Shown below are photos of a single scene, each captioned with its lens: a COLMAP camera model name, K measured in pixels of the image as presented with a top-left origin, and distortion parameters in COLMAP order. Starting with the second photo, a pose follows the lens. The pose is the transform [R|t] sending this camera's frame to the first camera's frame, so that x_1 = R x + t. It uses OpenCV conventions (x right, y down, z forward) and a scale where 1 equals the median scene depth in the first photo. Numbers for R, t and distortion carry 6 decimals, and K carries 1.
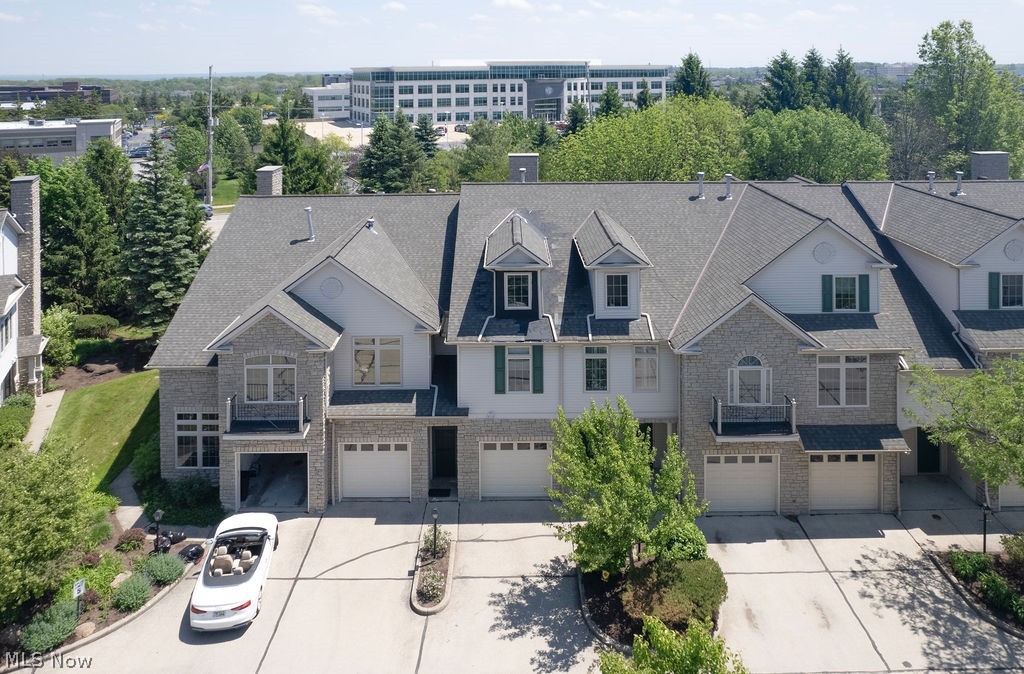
lens RADIAL K [[736.9, 0, 513.3], [0, 736.9, 140.5], [0, 0, 1]] dist [-0.032048, 0.027194]
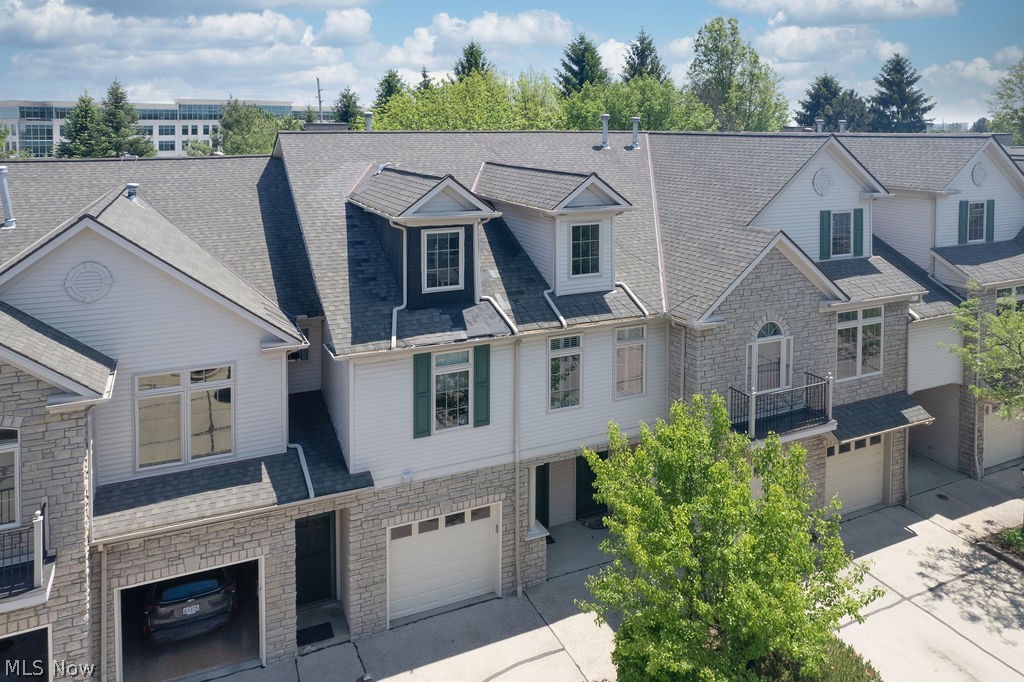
lens RADIAL K [[728.9, 0, 513.1], [0, 728.9, 169.7], [0, 0, 1]] dist [-0.018818, -0.002556]
pose [[0.914800, -0.022133, 0.403300, -0.181508], [0.035773, 0.999013, -0.026318, 0.149176], [-0.402319, 0.038503, 0.914689, 0.430119]]
